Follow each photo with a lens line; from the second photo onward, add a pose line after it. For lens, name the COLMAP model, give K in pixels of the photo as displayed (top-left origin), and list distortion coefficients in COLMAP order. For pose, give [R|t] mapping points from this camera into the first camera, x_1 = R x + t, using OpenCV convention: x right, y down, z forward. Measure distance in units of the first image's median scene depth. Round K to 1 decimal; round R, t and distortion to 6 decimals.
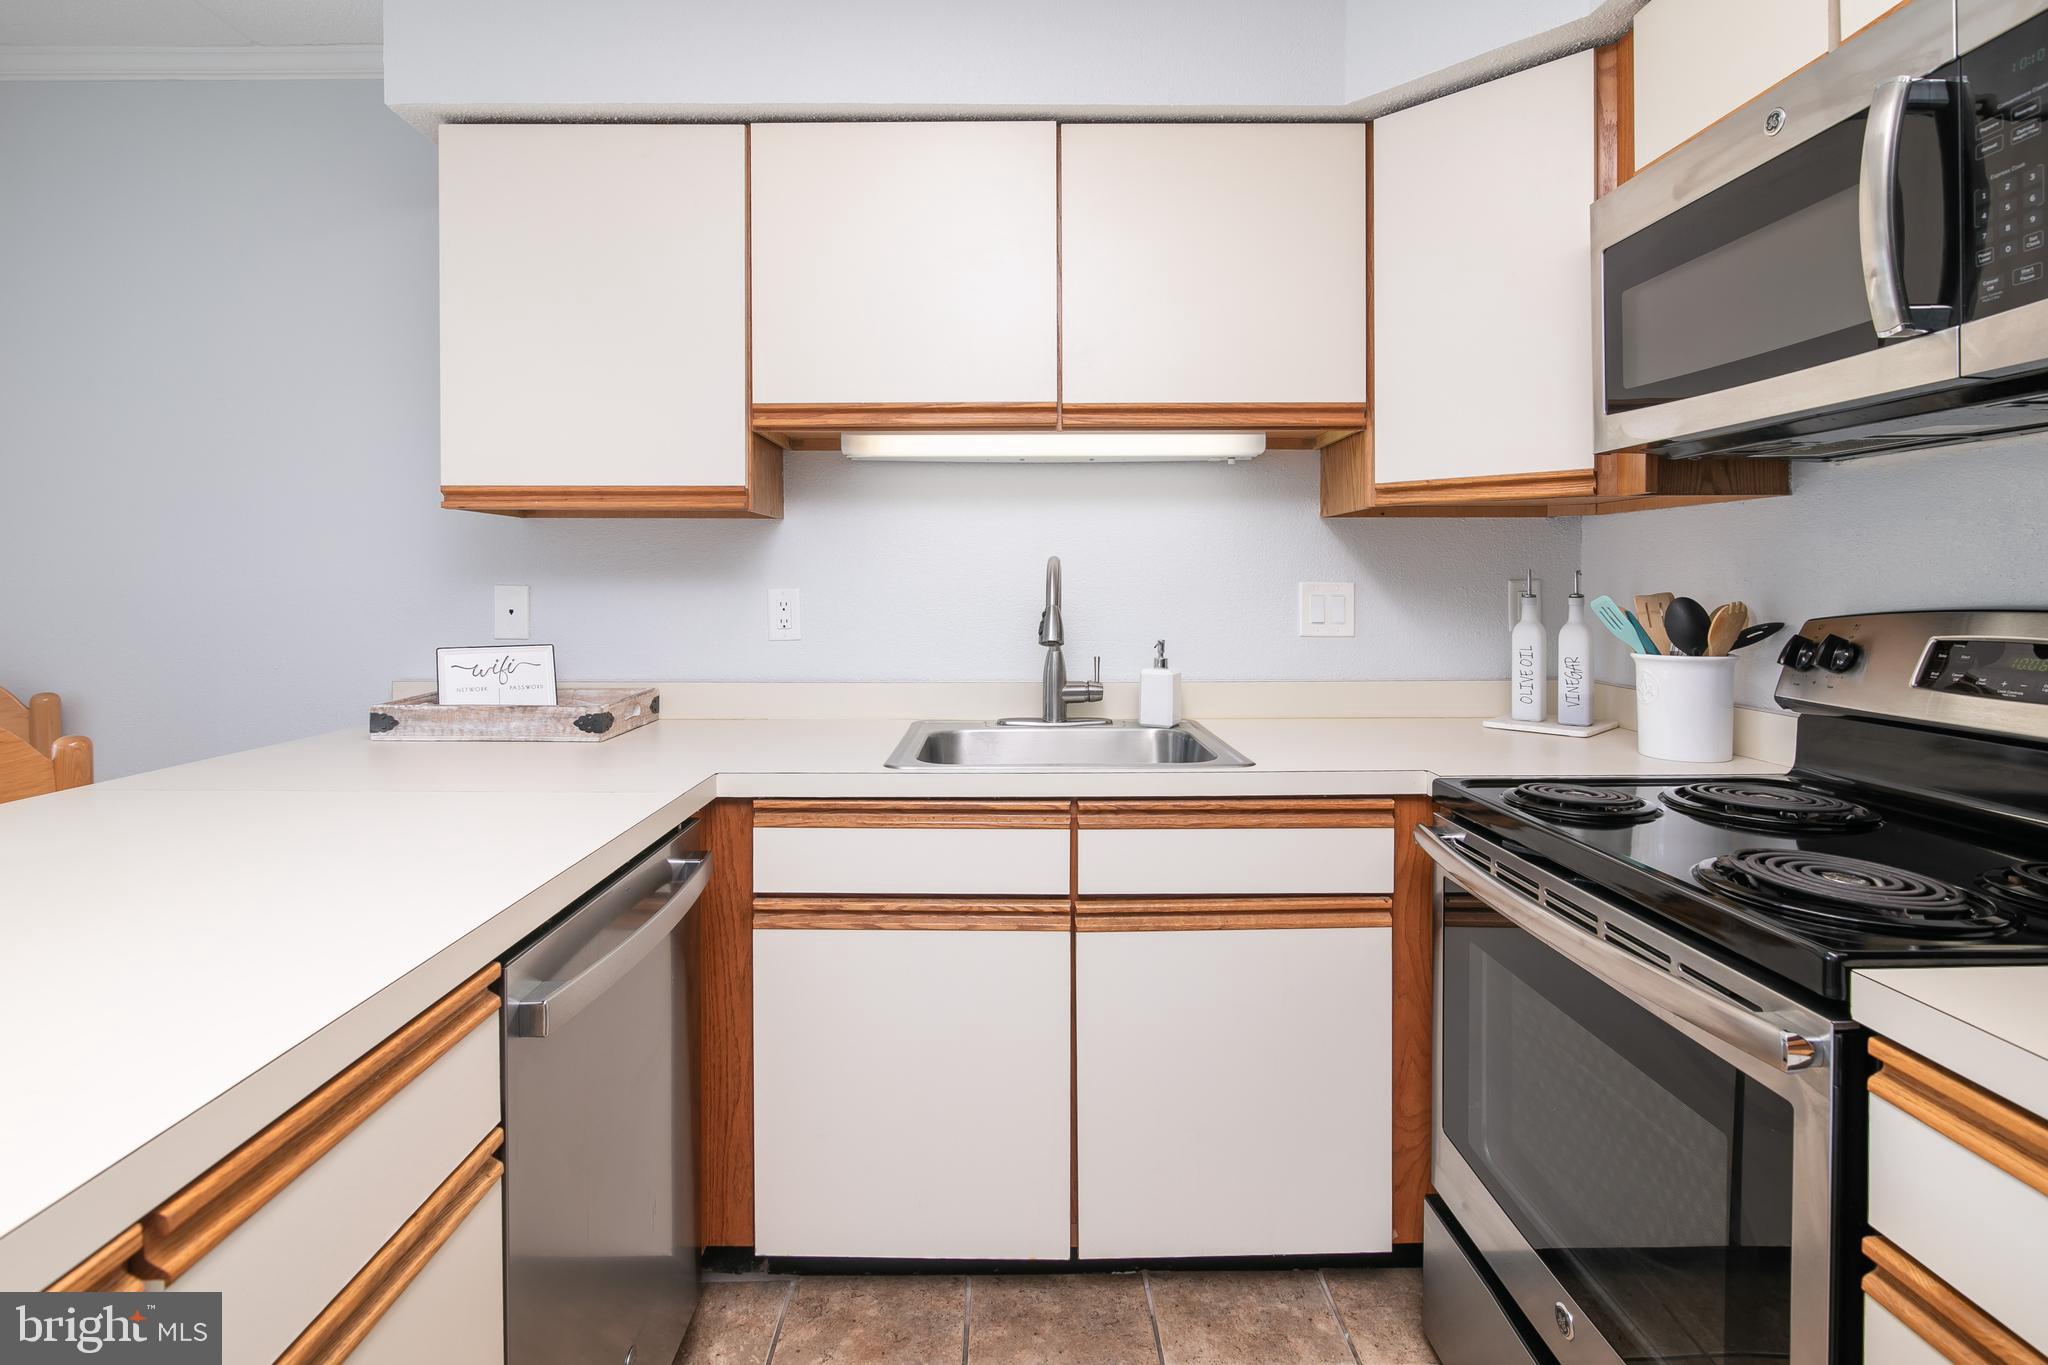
lens RADIAL K [[967.0, 0, 1017.9], [0, 967.0, 586.0], [0, 0, 1]] dist [-0.009043, -0.000169]
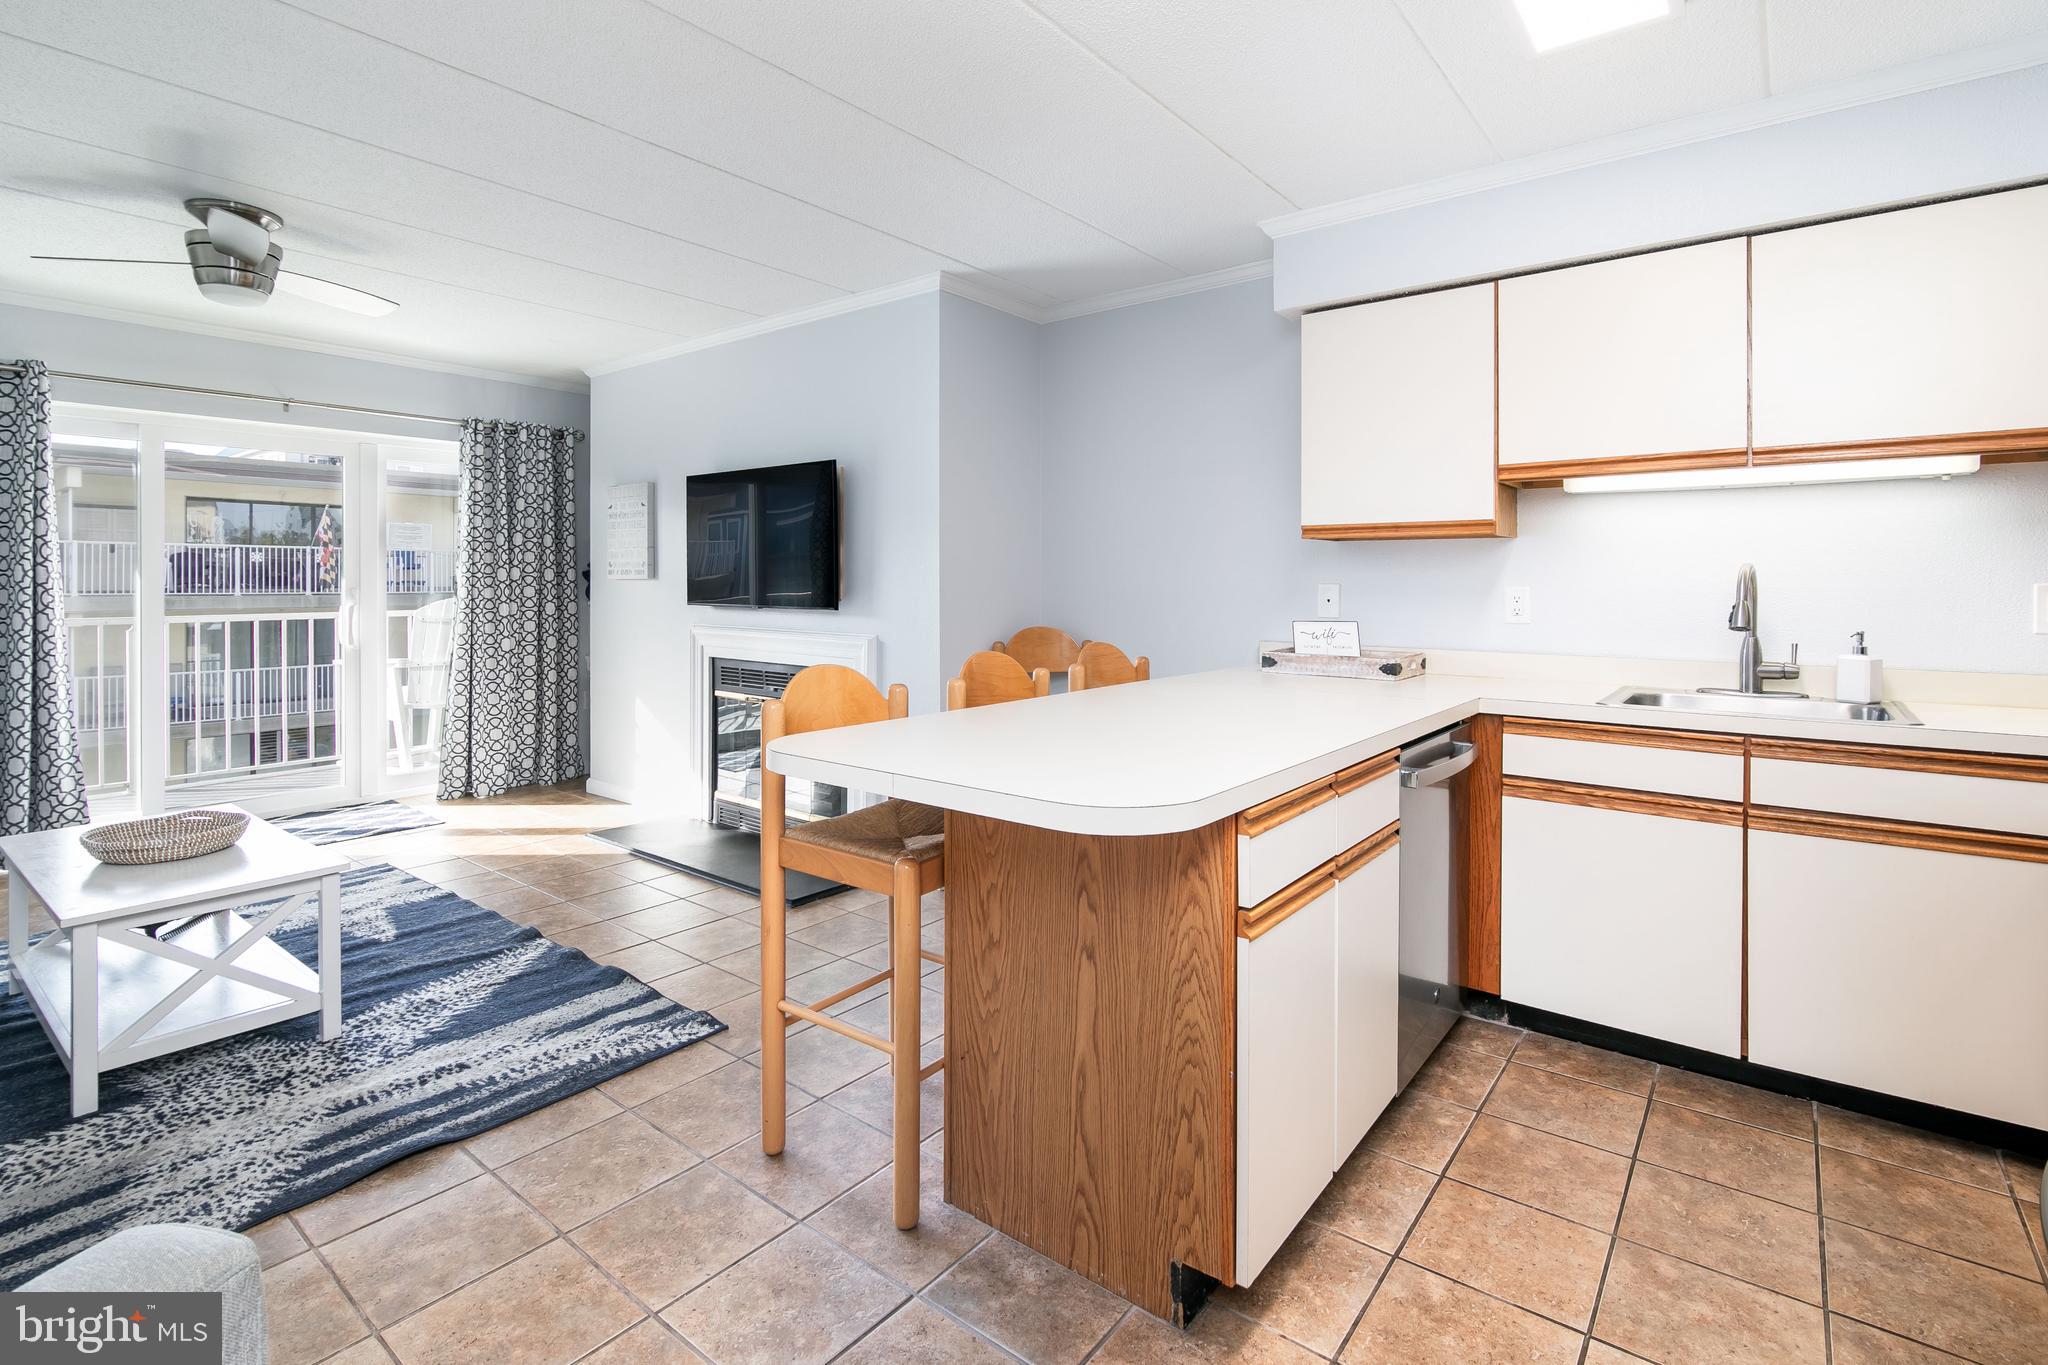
lens RADIAL K [[967.0, 0, 1019.1], [0, 967.0, 585.7], [0, 0, 1]] dist [-0.009043, -0.000169]
pose [[0.776511, 0.006555, -0.630070, 0.112455], [-0.004763, 0.999978, 0.004534, -0.002174], [0.630086, -0.000520, 0.776525, -0.756856]]
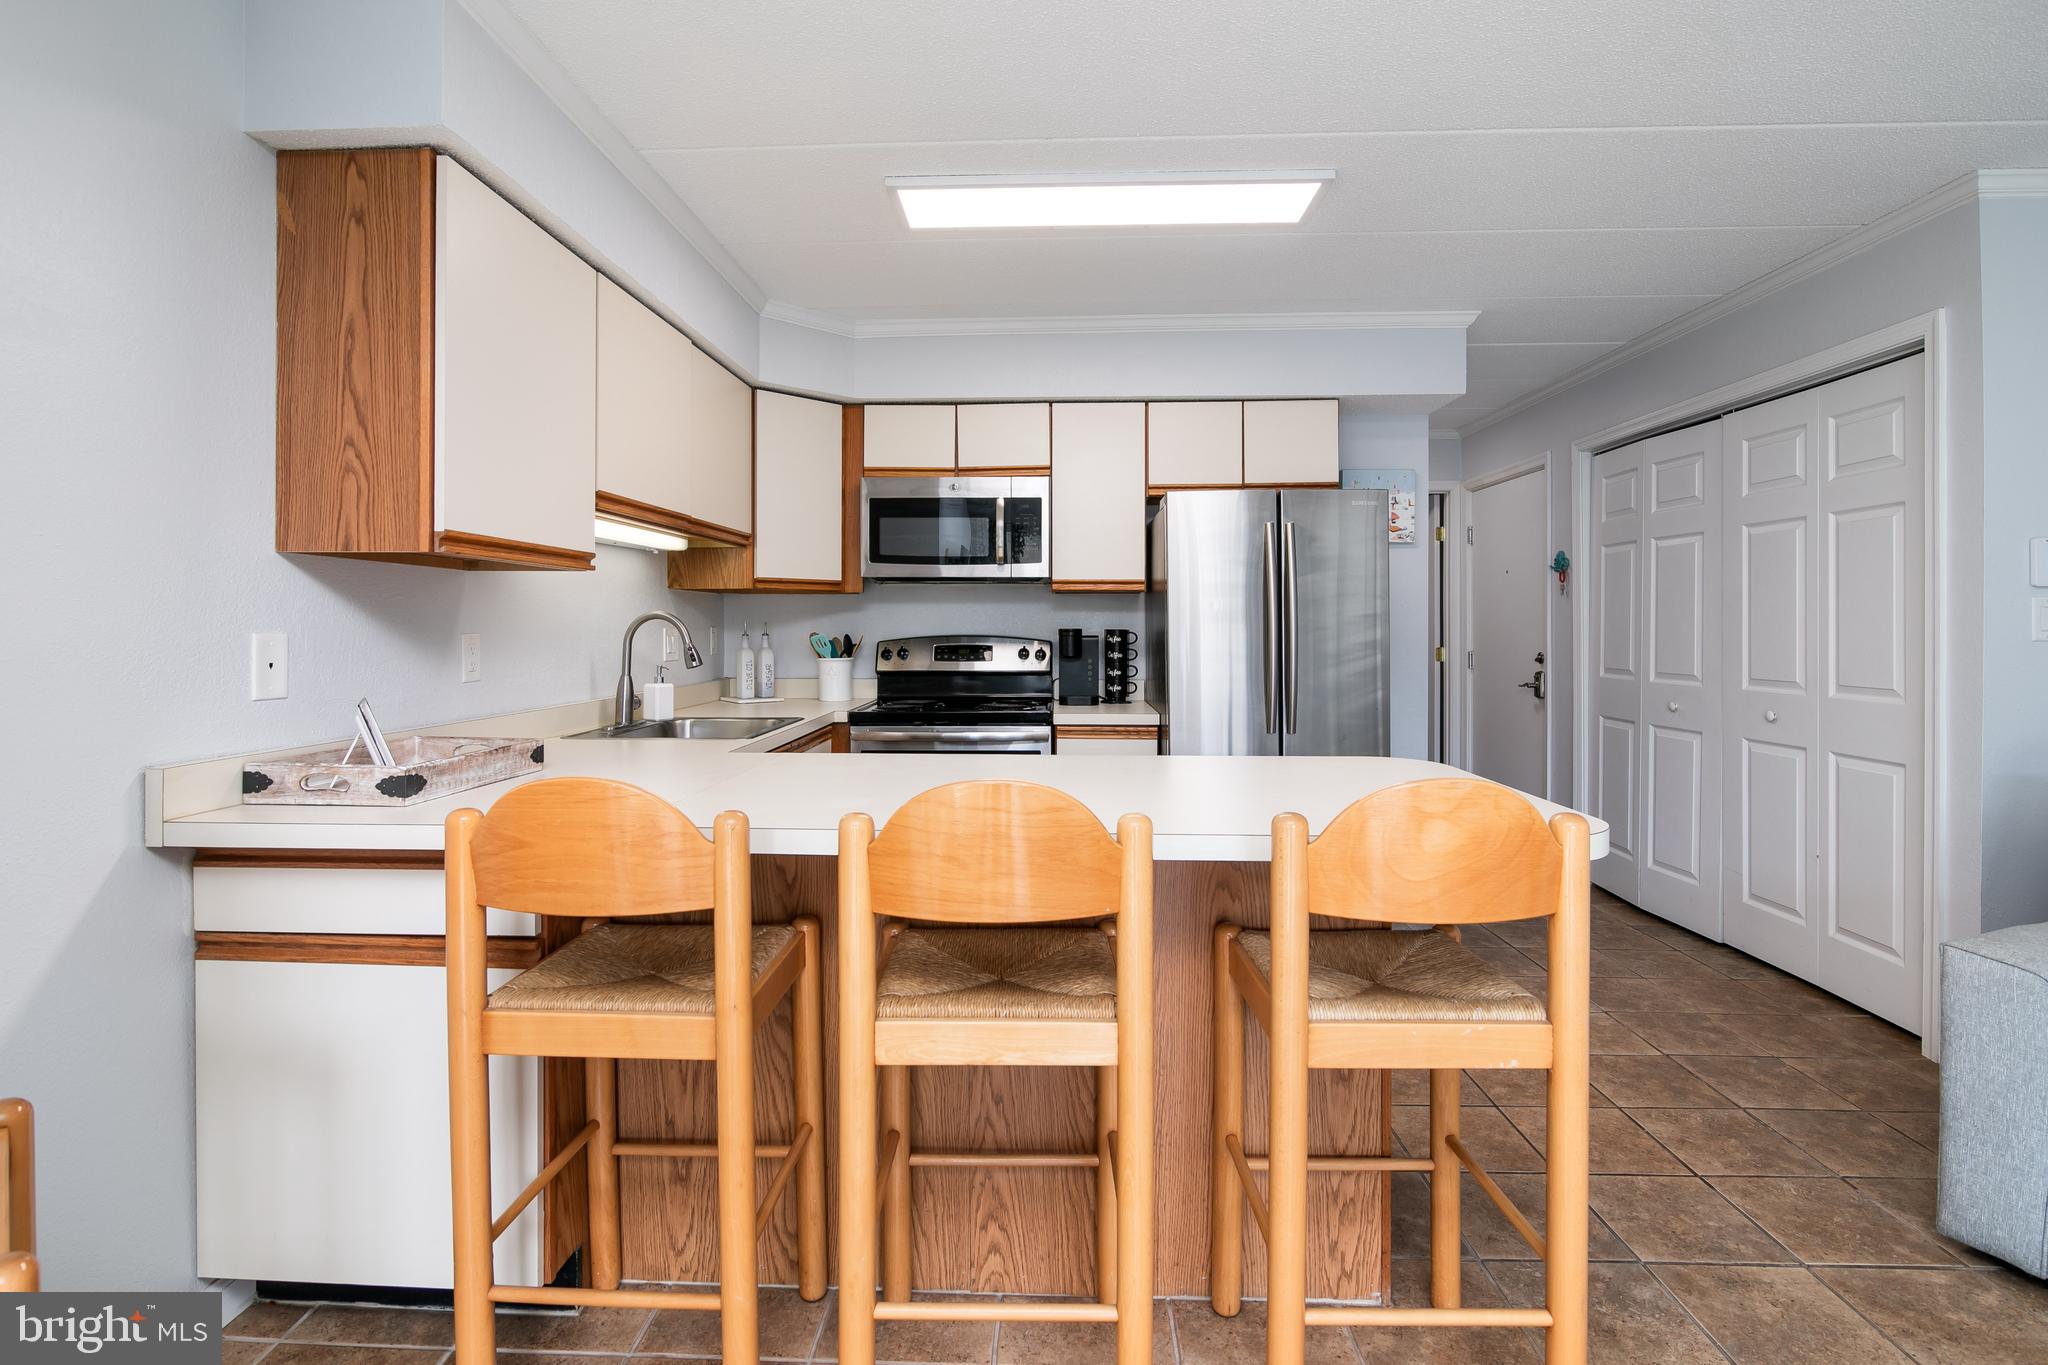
lens RADIAL K [[967.0, 0, 1018.4], [0, 967.0, 634.2], [0, 0, 1]] dist [-0.009043, -0.000169]
pose [[0.049984, -0.007832, 0.998719, -1.768337], [0.004693, 0.999960, 0.007607, -0.004757], [-0.998739, 0.004306, 0.050019, 0.441090]]
